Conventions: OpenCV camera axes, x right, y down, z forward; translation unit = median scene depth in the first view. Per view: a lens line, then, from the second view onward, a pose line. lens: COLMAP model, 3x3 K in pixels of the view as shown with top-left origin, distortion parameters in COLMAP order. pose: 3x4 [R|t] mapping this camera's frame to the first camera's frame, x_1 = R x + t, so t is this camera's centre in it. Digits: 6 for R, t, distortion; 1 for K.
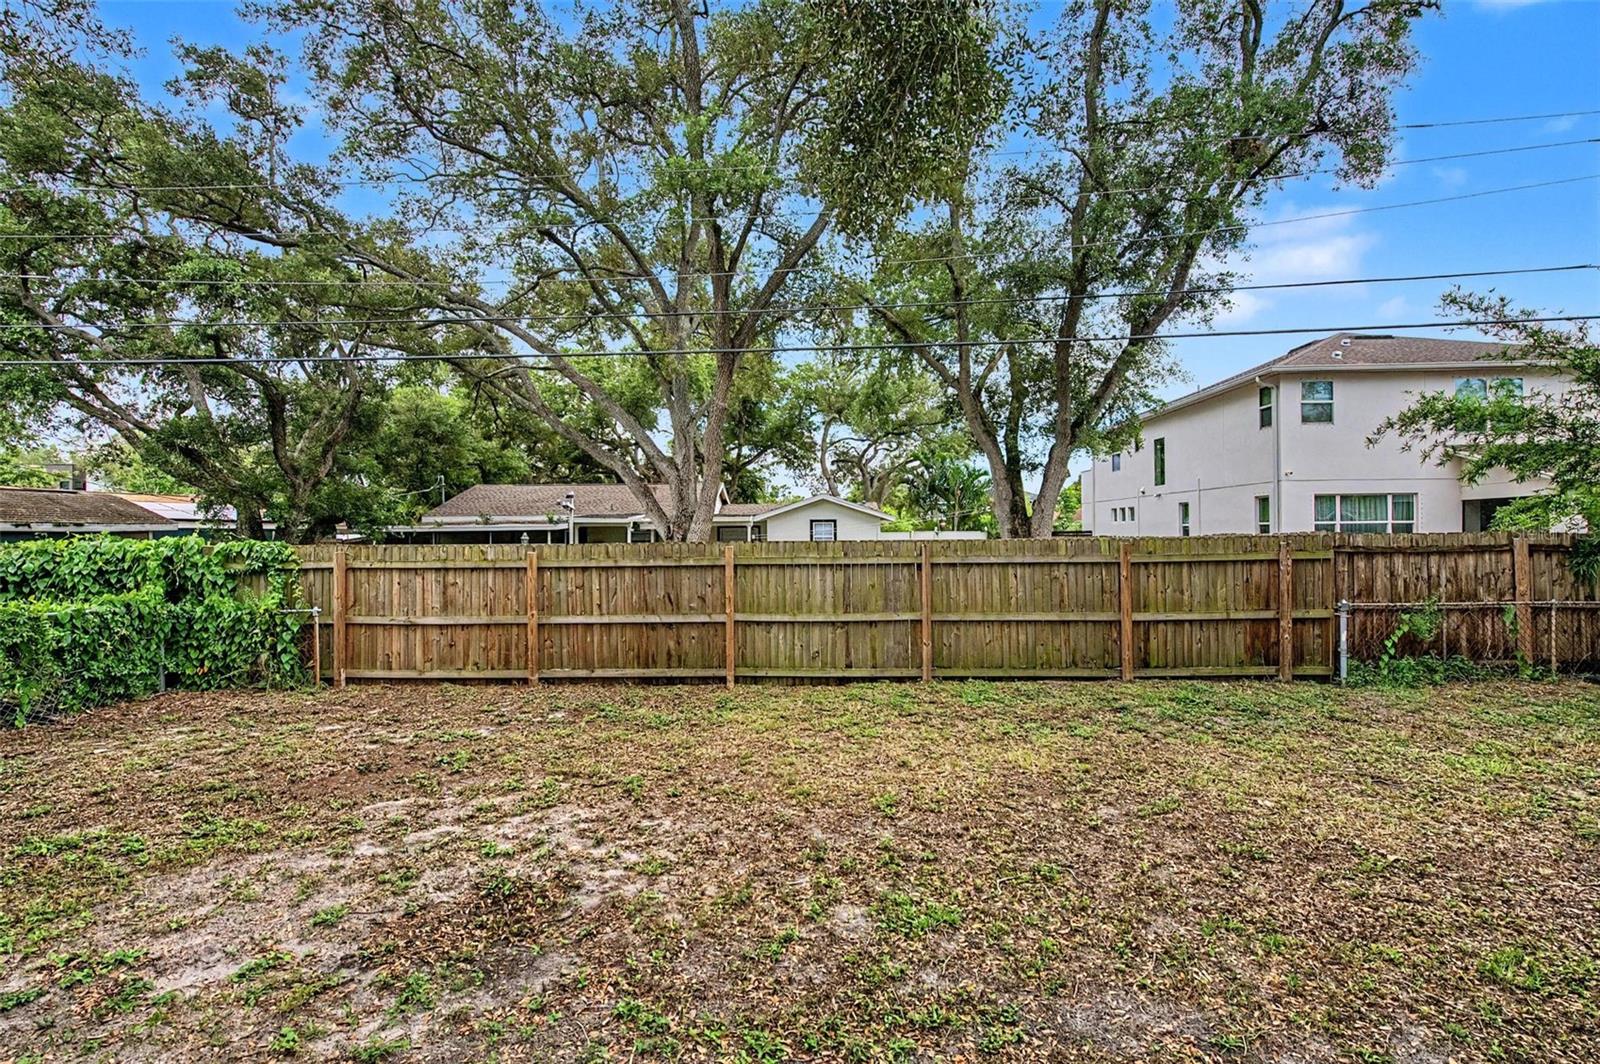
lens RADIAL K [[707.1, 0, 797.3], [0, 707.1, 535.5], [0, 0, 1]] dist [0.001133, -0.001005]
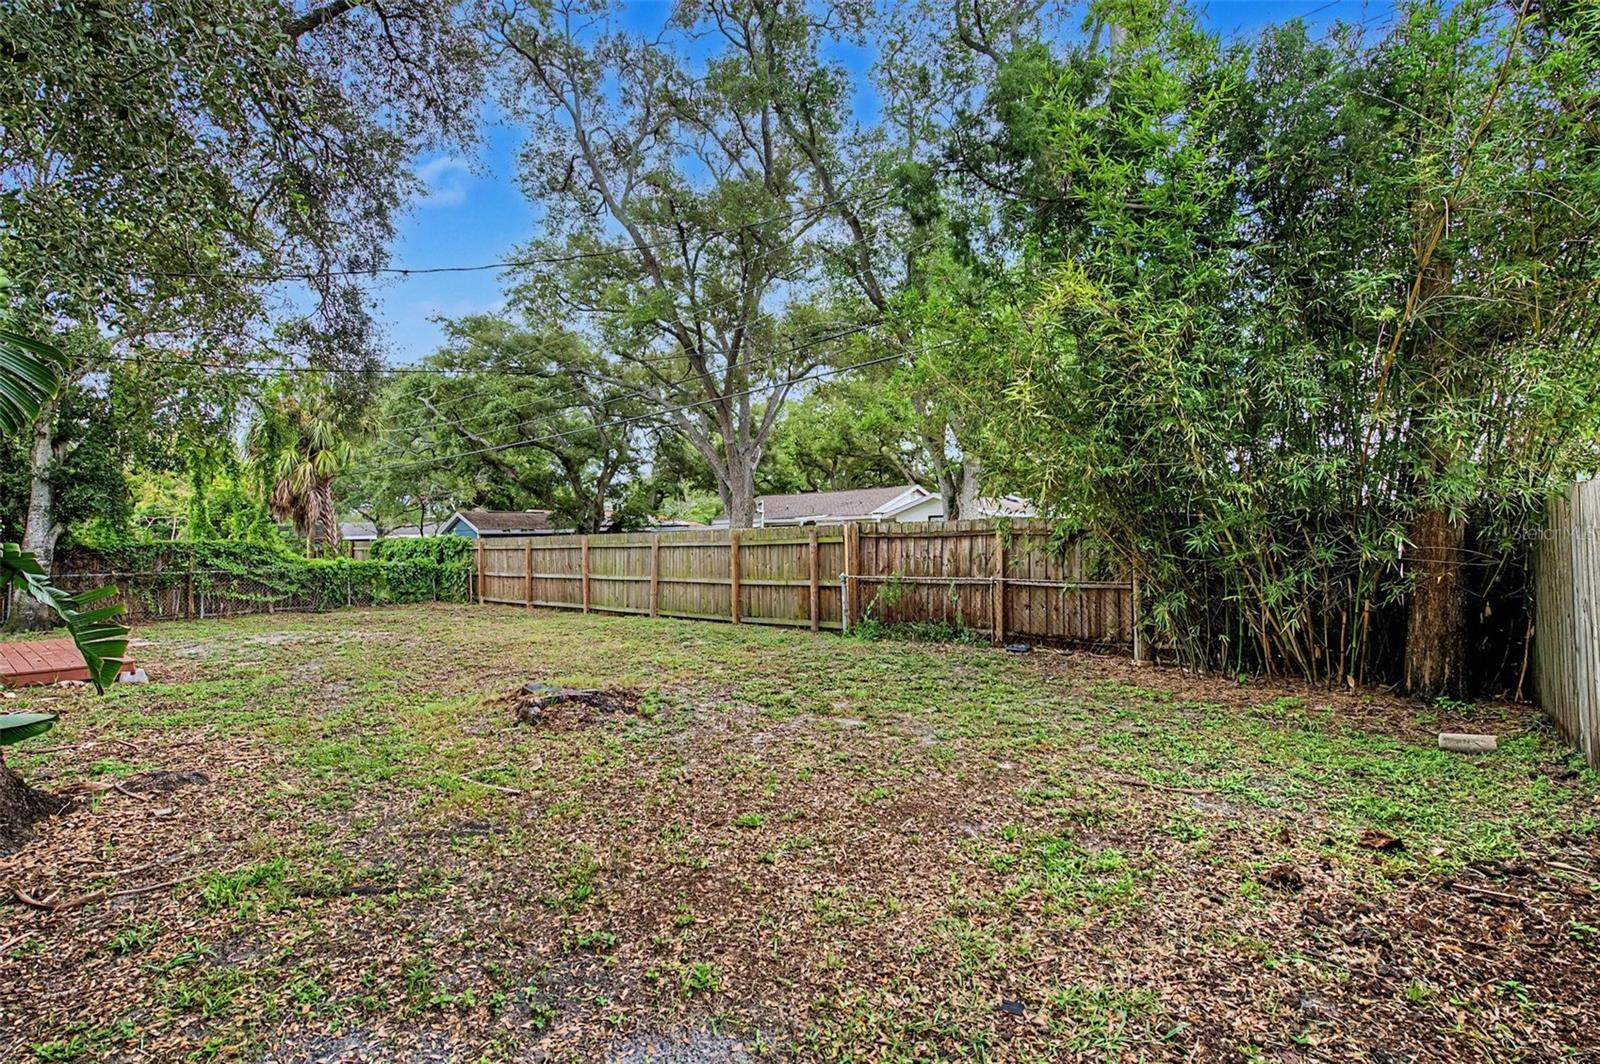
lens RADIAL K [[707.1, 0, 802.6], [0, 707.1, 533.2], [0, 0, 1]] dist [0.001133, -0.001005]
pose [[0.796673, -0.010657, -0.604317, 1.430715], [0.007458, 0.999942, -0.007801, 0.024346], [0.604365, 0.001708, 0.796706, -0.109621]]
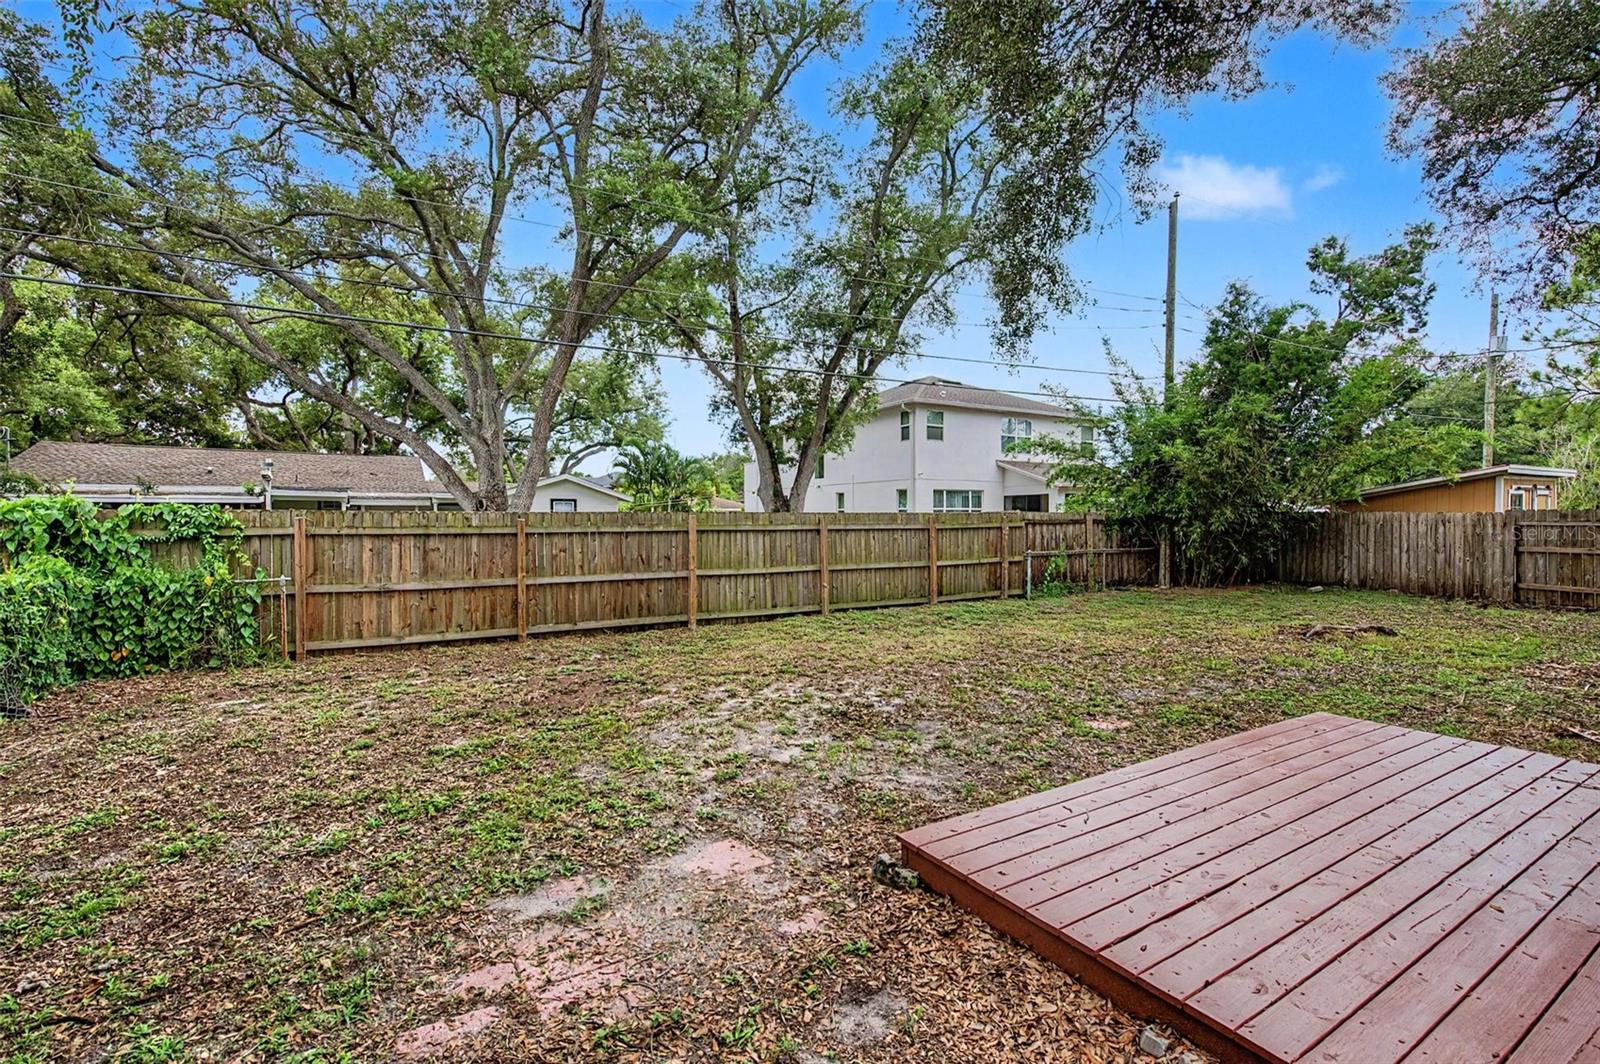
lens RADIAL K [[707.1, 0, 789.5], [0, 707.1, 526.2], [0, 0, 1]] dist [0.001133, -0.001005]
pose [[0.847593, 0.002940, 0.530639, -0.603197], [-0.006440, 0.999968, 0.004747, 0.026694], [-0.530608, -0.007441, 0.847585, -0.144208]]
